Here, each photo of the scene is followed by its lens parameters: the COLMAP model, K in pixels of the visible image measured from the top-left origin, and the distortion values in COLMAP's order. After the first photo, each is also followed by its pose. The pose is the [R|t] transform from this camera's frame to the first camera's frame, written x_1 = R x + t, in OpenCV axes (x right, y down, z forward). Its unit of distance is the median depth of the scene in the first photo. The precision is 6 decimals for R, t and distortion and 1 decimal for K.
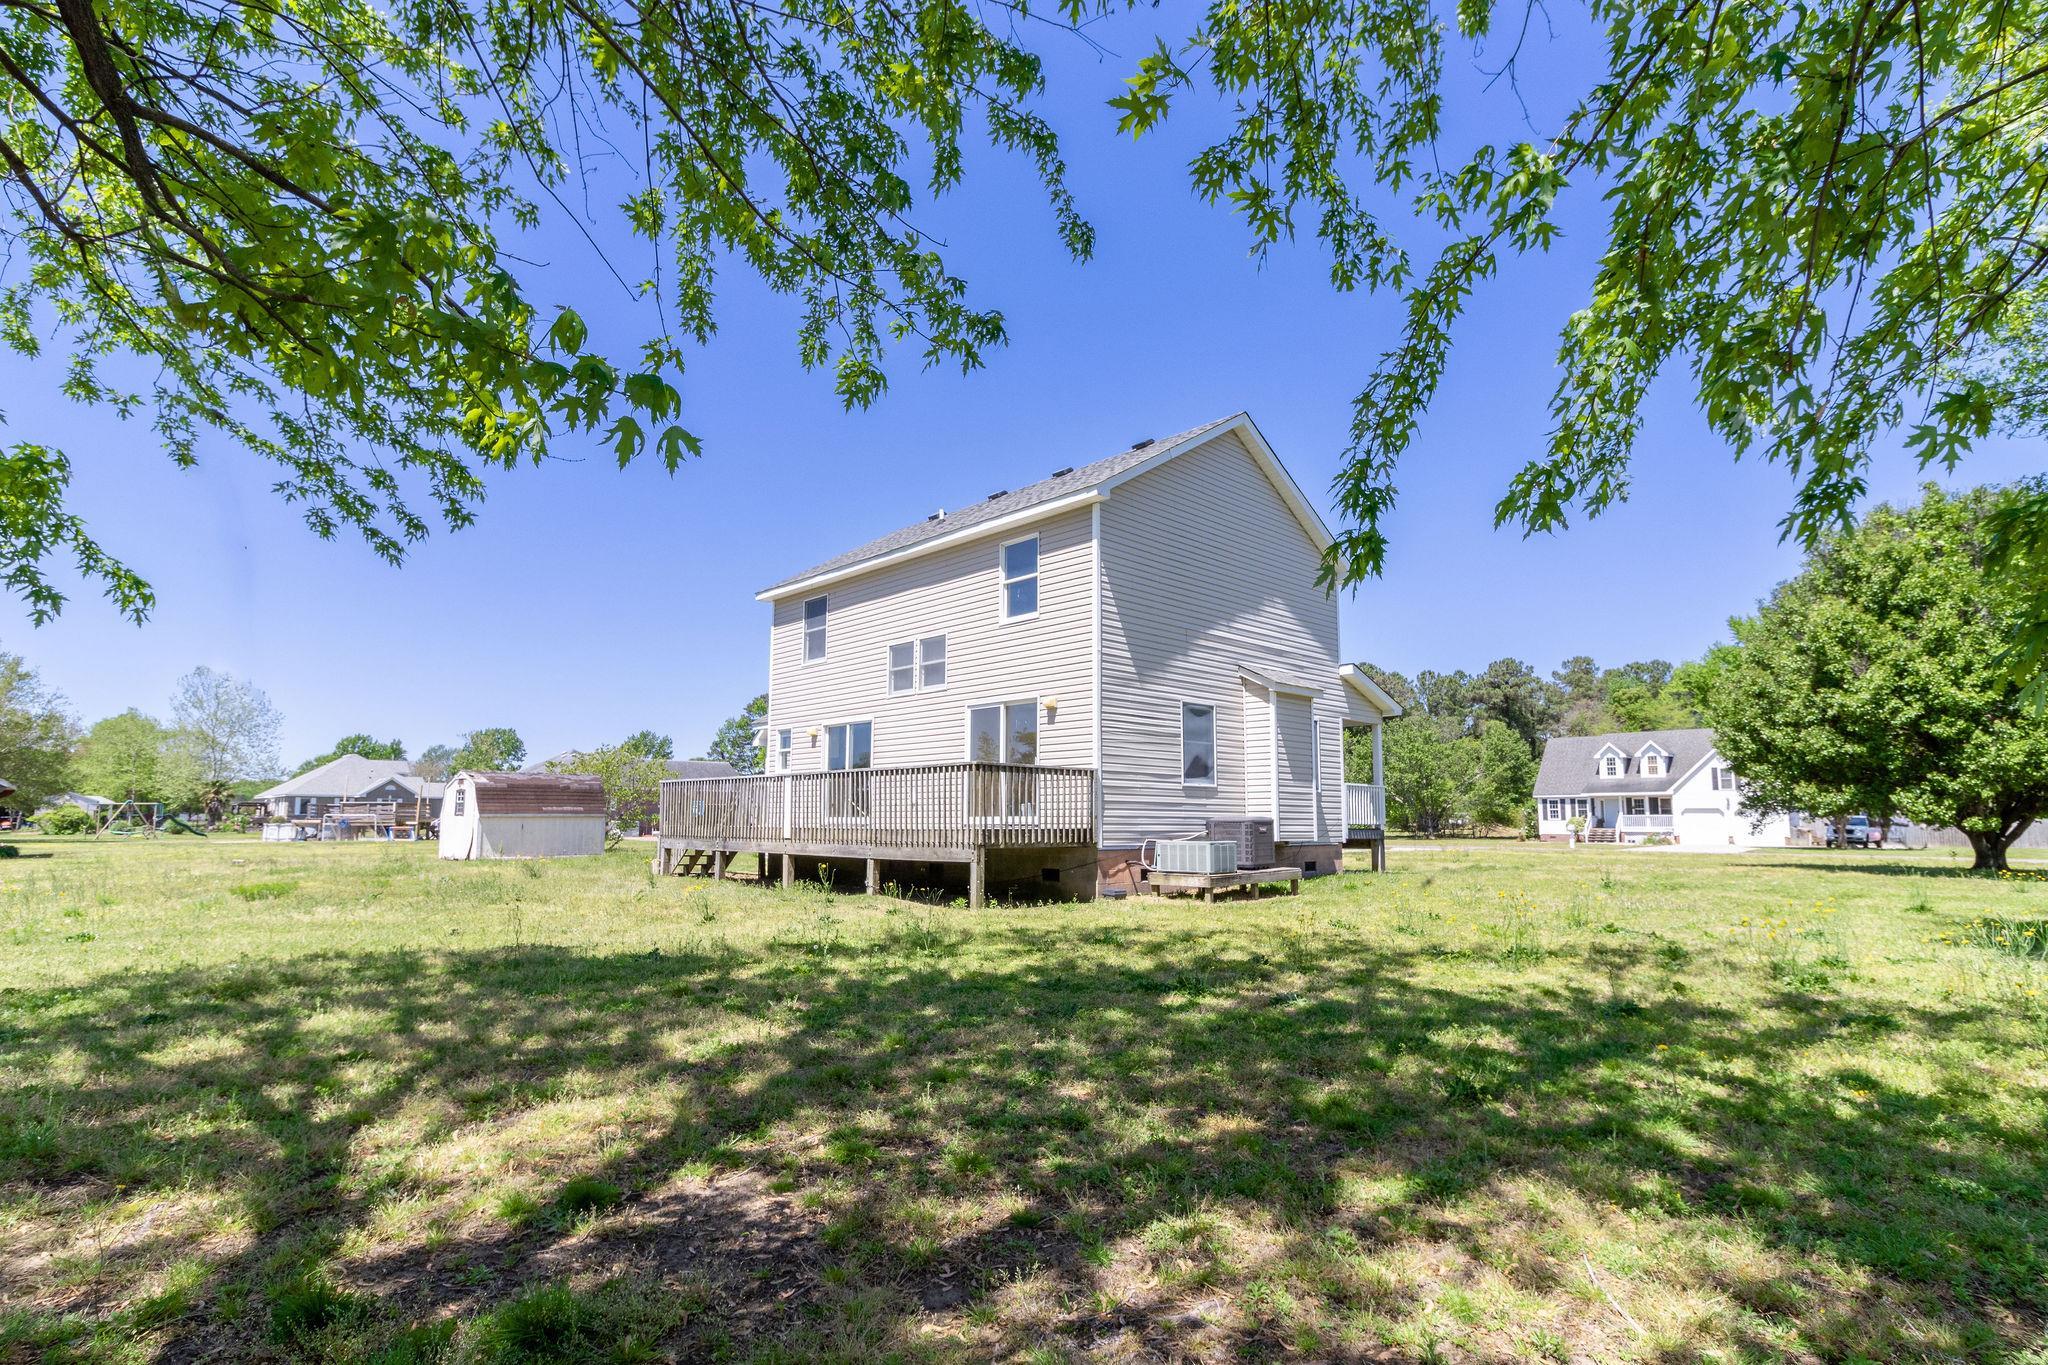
lens RADIAL K [[1018.6, 0, 1038.1], [0, 1018.6, 728.6], [0, 0, 1]] dist [0.004137, -0.001632]
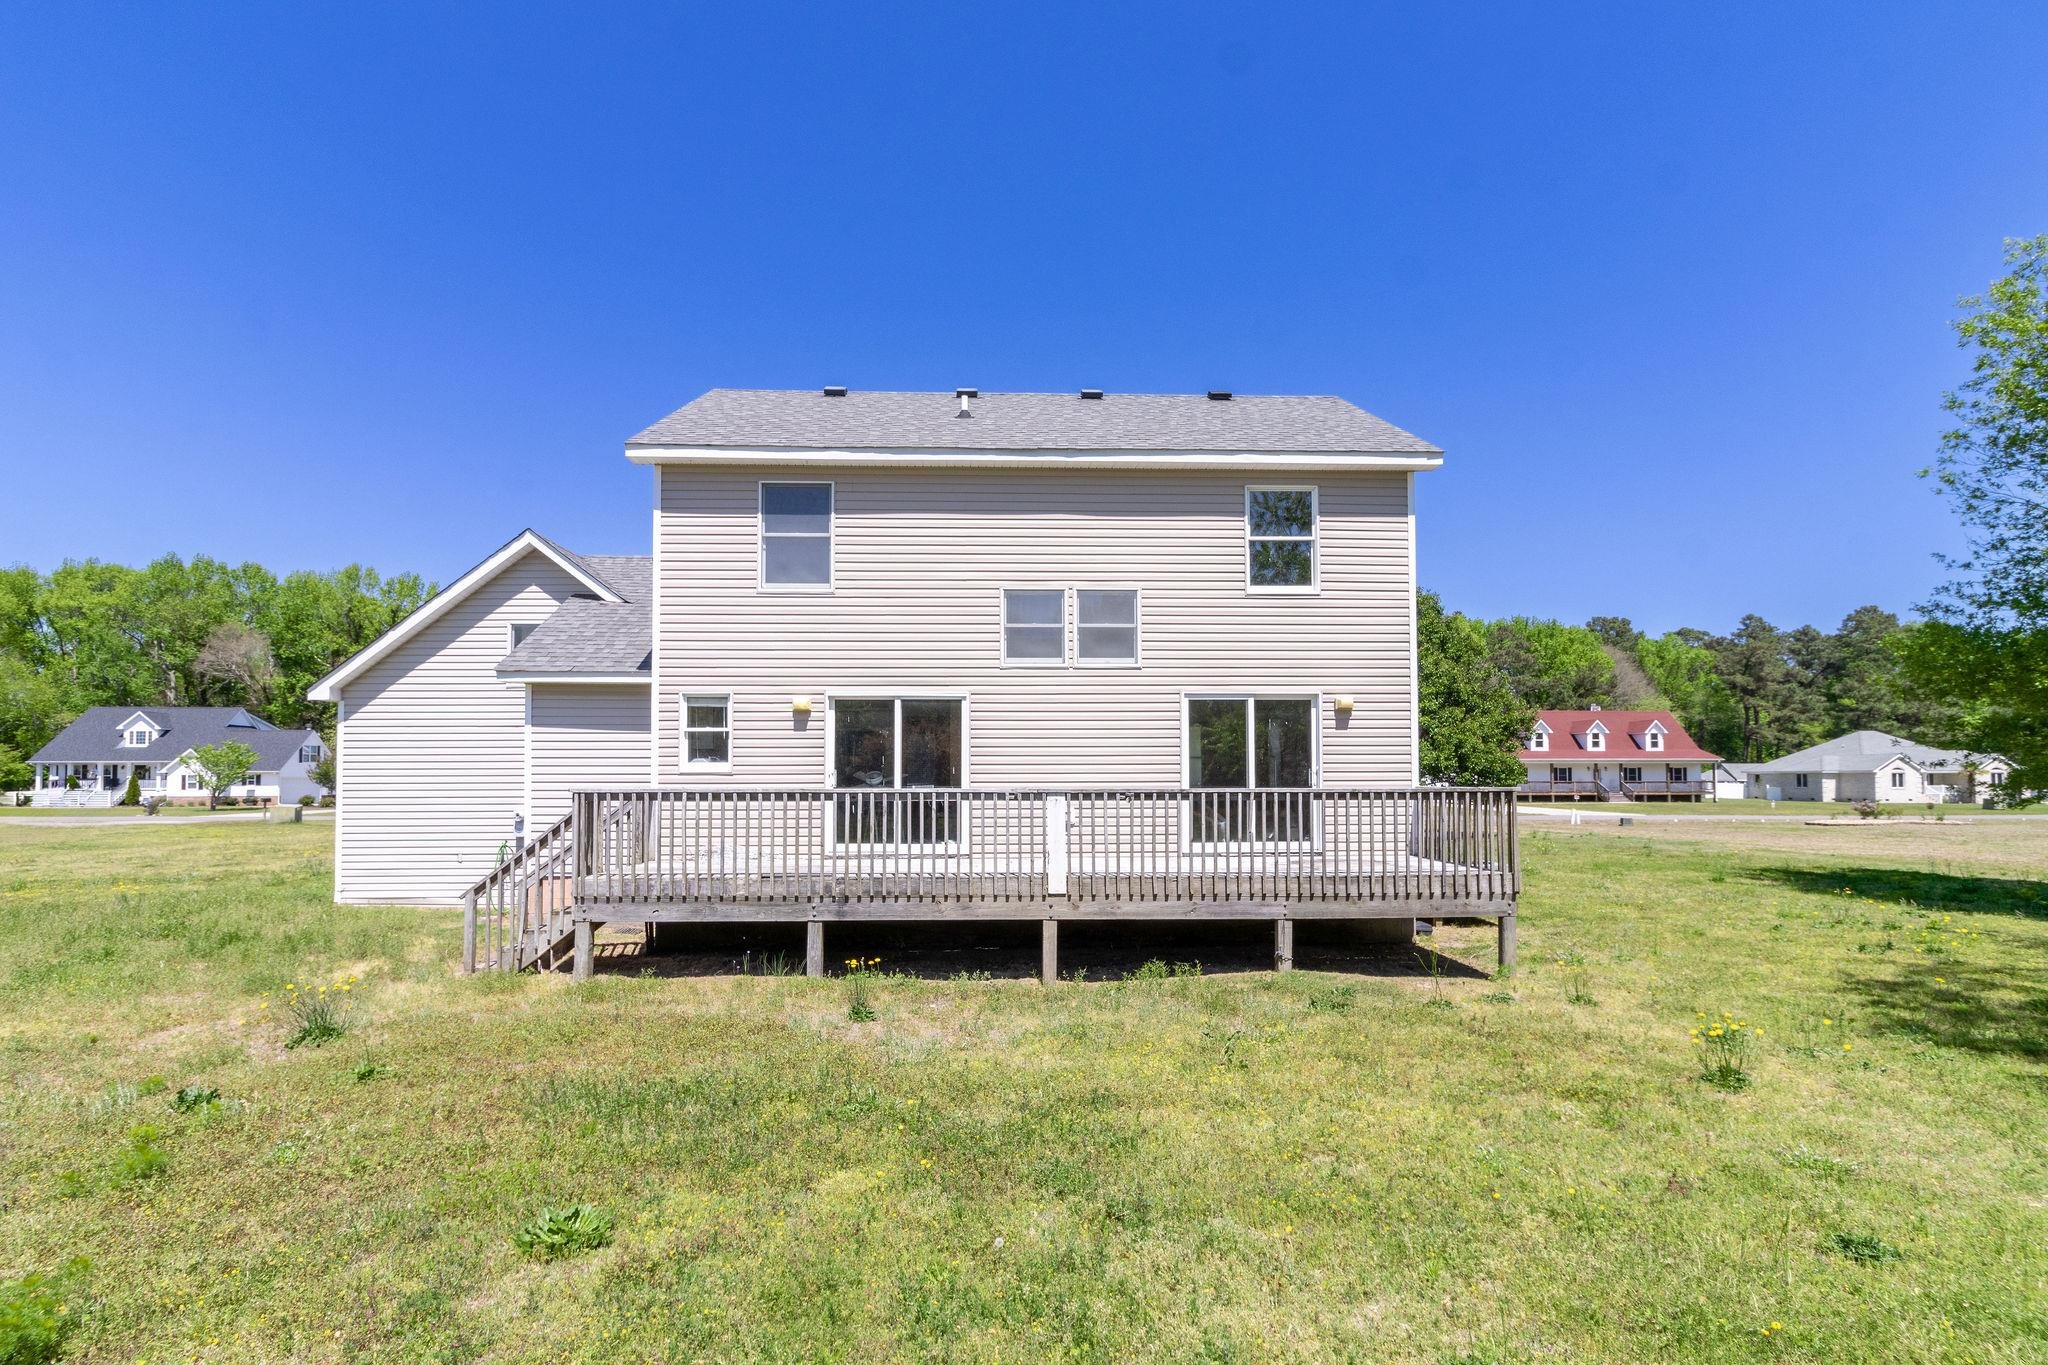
lens RADIAL K [[953.5, 0, 1035.5], [0, 953.5, 762.0], [0, 0, 1]] dist [0.008312, -0.000281]
pose [[0.667080, 0.007692, 0.744947, -0.539630], [-0.063963, 0.996846, 0.046984, 0.001308], [-0.742235, -0.078991, 0.665468, 0.499252]]
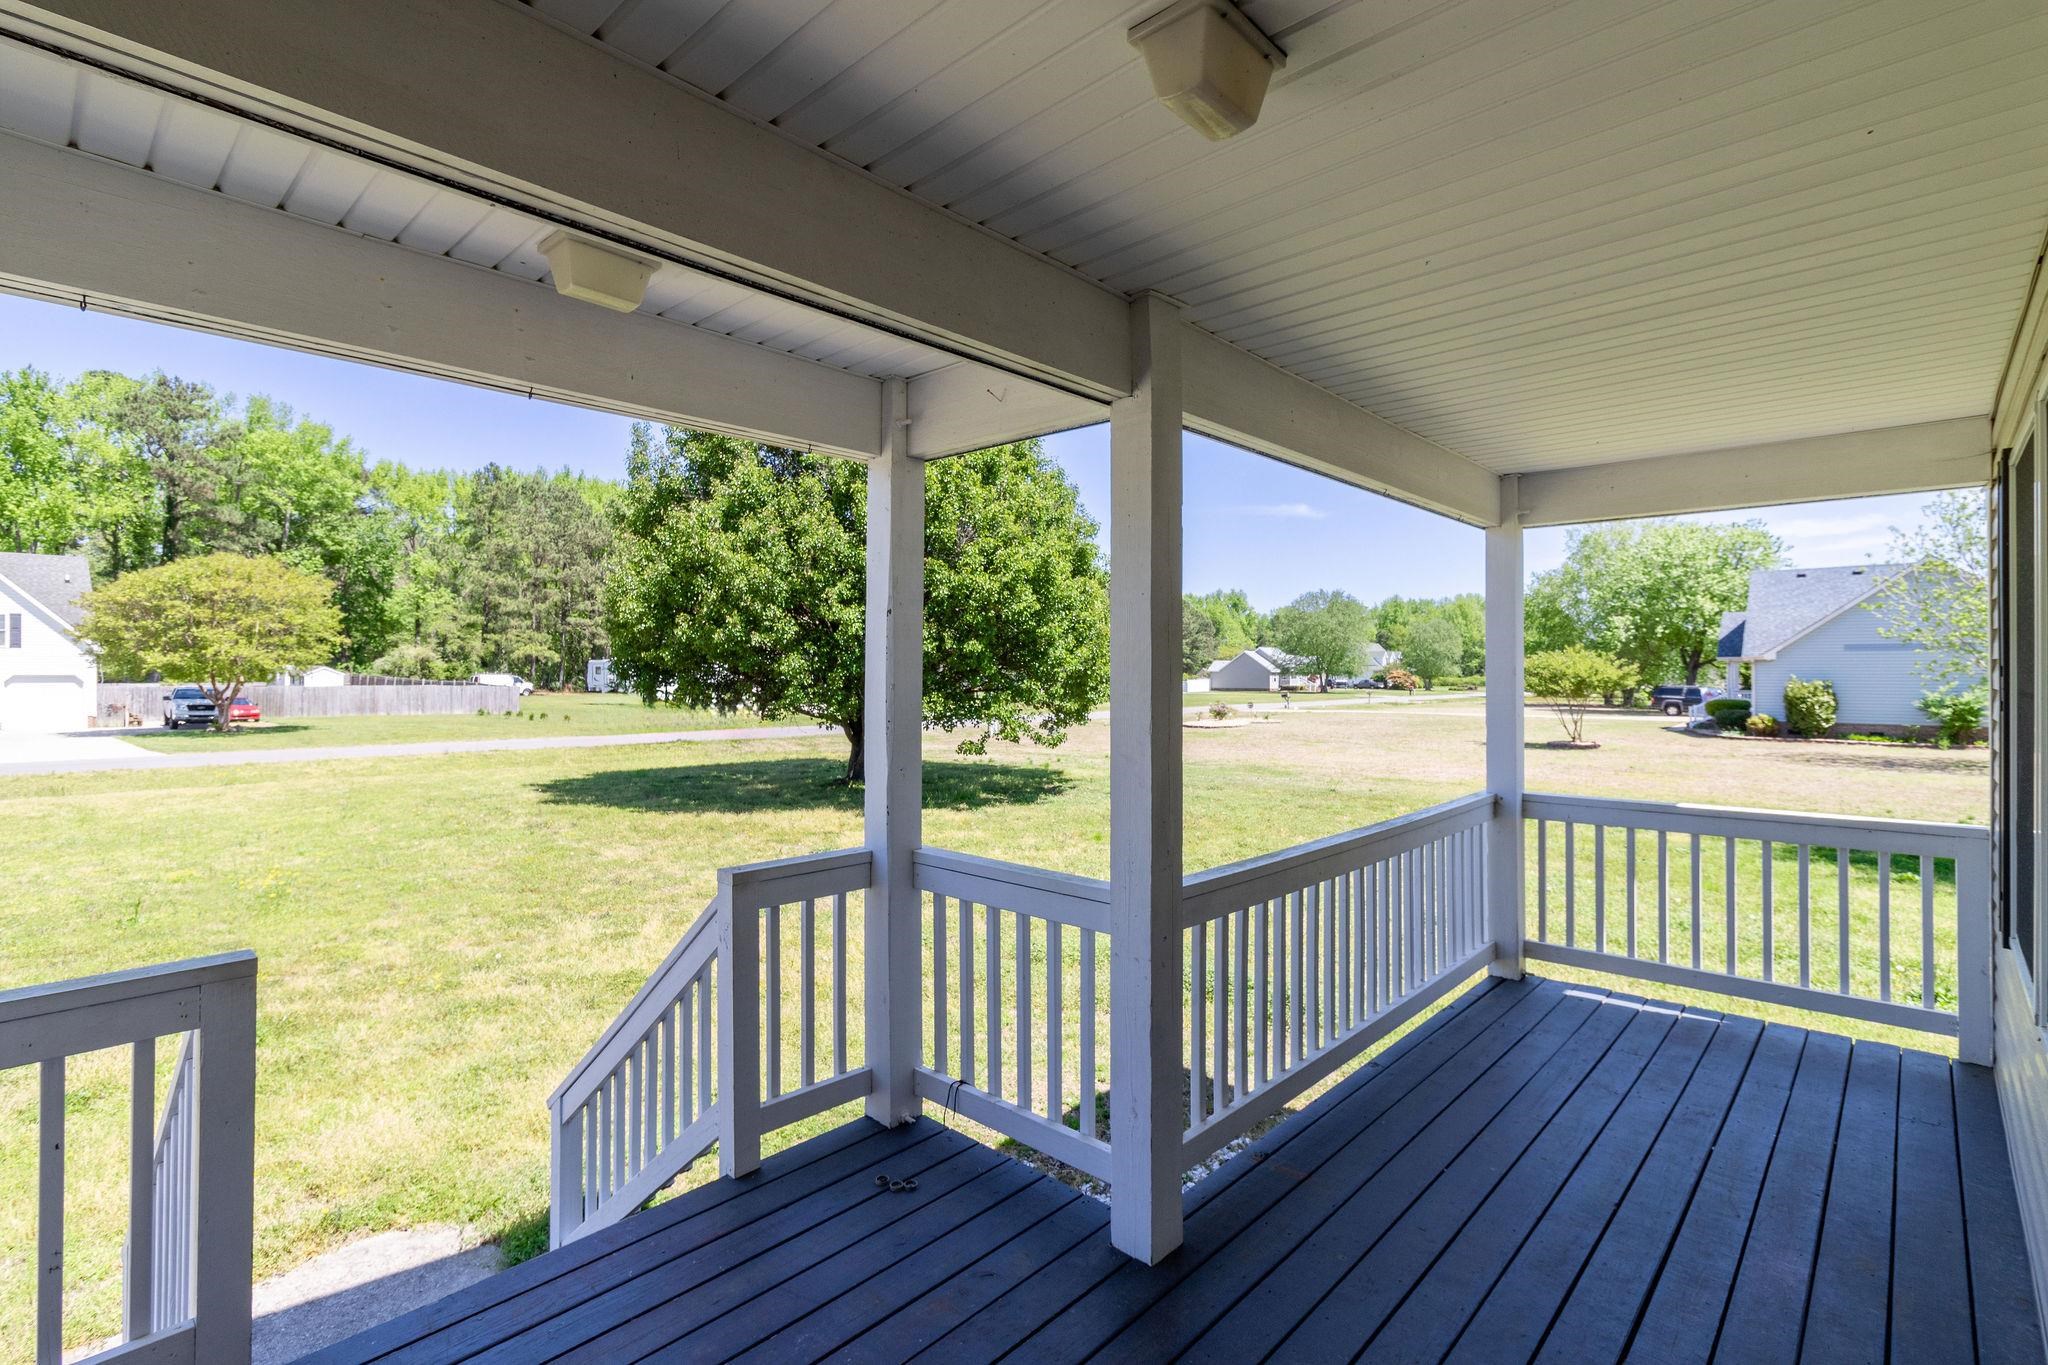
lens RADIAL K [[953.5, 0, 1020.3], [0, 953.5, 668.6], [0, 0, 1]] dist [0.008312, -0.000281]
pose [[-0.032289, 0.000244, 0.999479, 0.119878], [-0.095551, 0.995419, -0.003330, 0.040375], [-0.994901, -0.095608, -0.032118, 1.139326]]
